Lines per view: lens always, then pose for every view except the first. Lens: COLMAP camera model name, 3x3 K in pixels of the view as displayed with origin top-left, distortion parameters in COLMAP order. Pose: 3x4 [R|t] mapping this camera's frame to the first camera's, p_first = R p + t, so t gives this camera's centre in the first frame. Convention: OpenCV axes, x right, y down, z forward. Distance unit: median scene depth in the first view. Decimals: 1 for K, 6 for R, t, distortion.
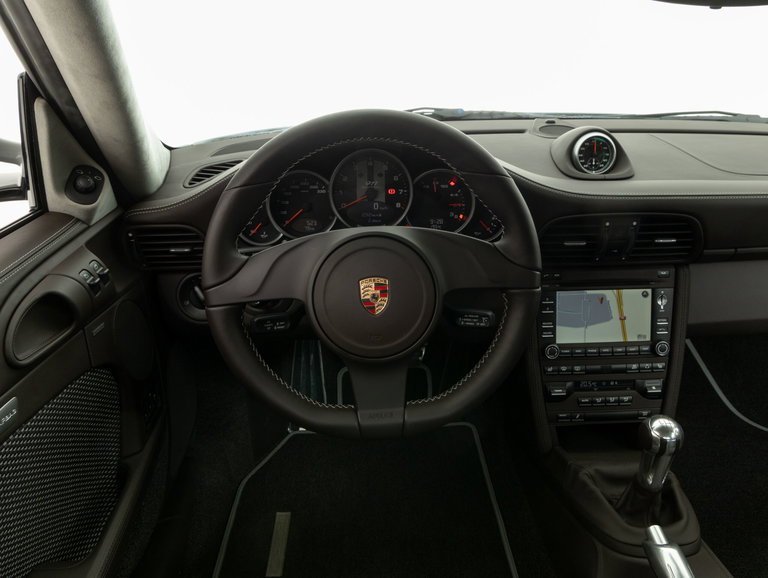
lens RADIAL K [[552.7, 0, 384.1], [0, 552.7, 282.7], [0, 0, 1]] dist [-0.013093, -0.014037]
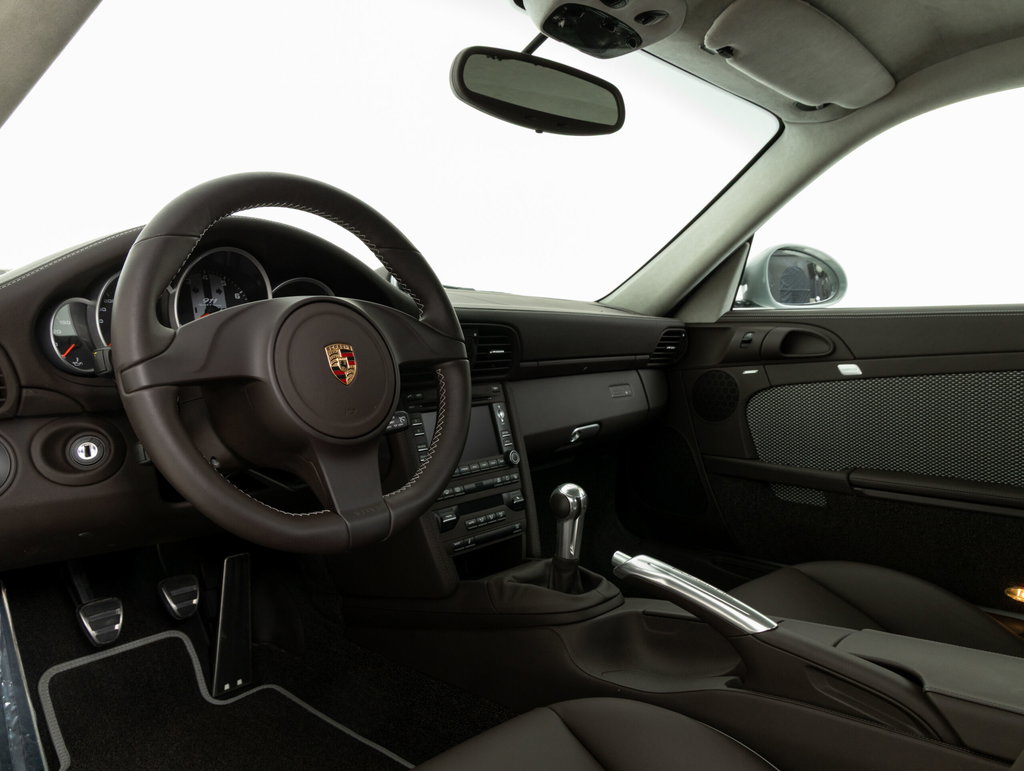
lens RADIAL K [[736.9, 0, 505.2], [0, 736.9, 376.5], [0, 0, 1]] dist [-0.013093, -0.014037]
pose [[0.691090, -0.043164, 0.721479, -0.504572], [0.273666, 0.939521, -0.205930, 0.261625], [-0.668956, 0.339760, 0.661106, 0.049396]]
